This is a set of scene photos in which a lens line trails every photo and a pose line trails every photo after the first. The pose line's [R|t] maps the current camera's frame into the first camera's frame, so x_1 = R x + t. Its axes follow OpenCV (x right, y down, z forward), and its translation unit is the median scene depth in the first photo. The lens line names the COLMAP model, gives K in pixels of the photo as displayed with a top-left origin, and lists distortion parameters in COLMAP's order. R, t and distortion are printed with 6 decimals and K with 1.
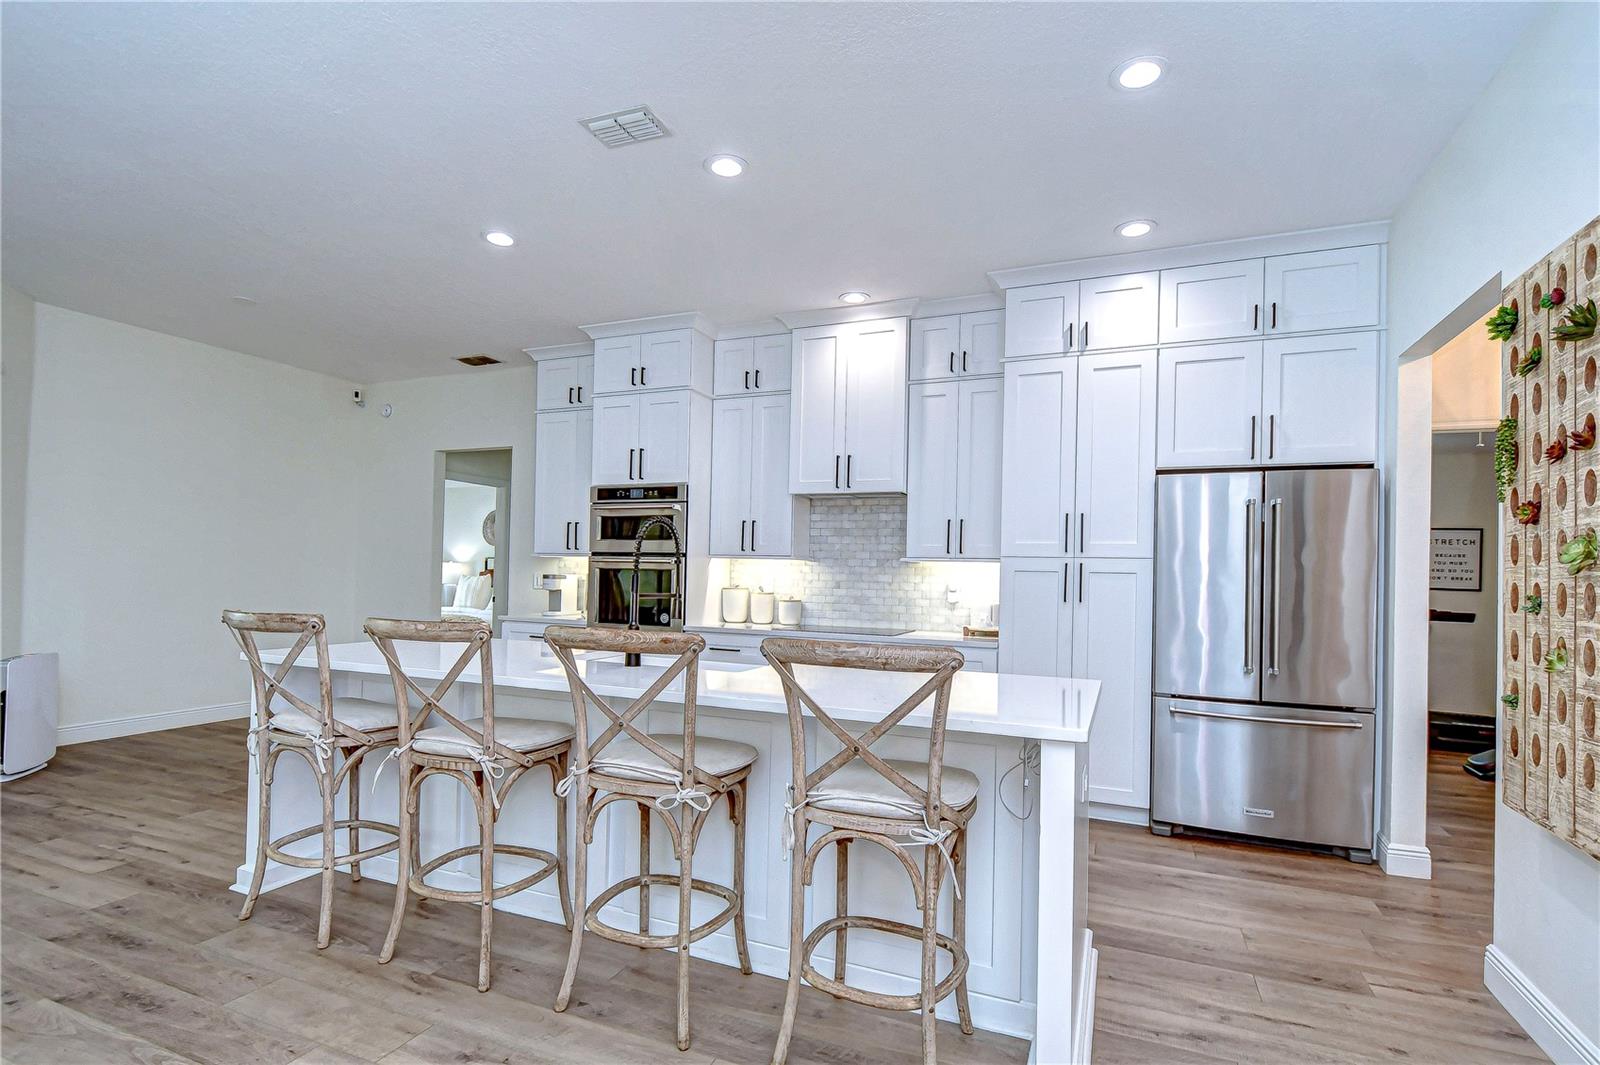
lens RADIAL K [[772.0, 0, 799.8], [0, 772.0, 562.8], [0, 0, 1]] dist [0.003168, -0.008545]
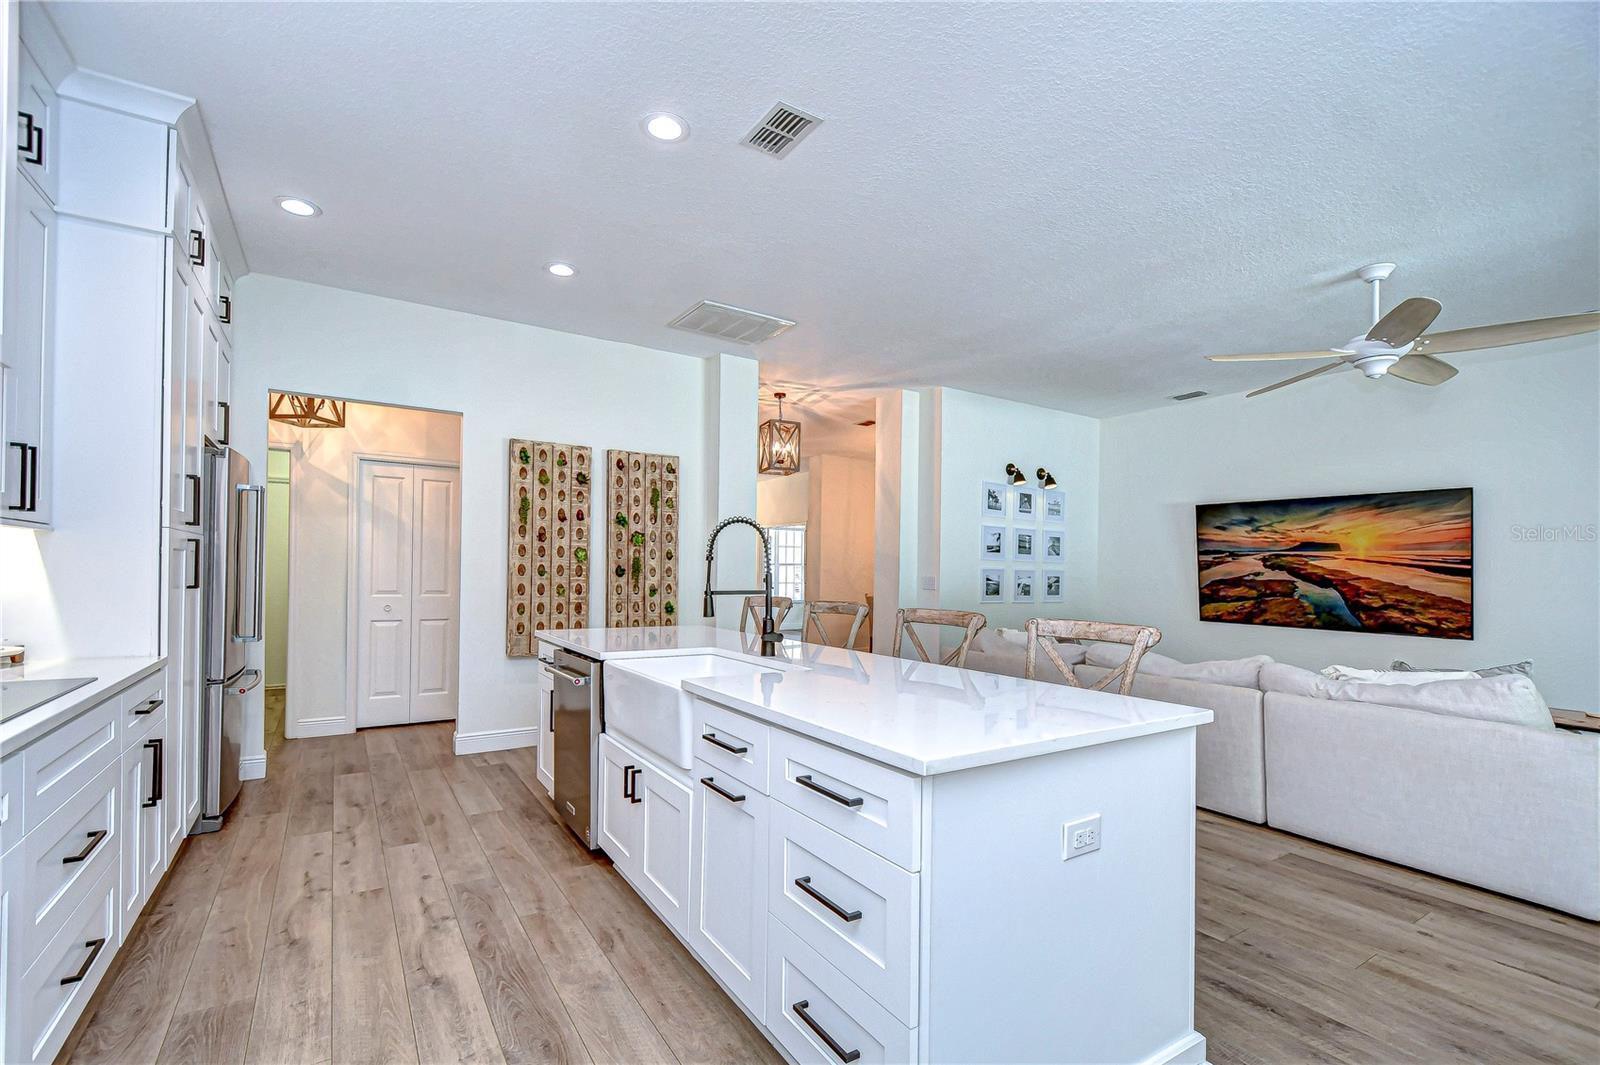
lens RADIAL K [[708.8, 0, 796.0], [0, 708.8, 571.4], [0, 0, 1]] dist [0.012638, -0.006887]
pose [[-0.825911, -0.033597, 0.562798, -0.486788], [-0.041769, 0.999126, -0.001654, 0.007534], [-0.562251, -0.024873, -0.826593, 1.079285]]
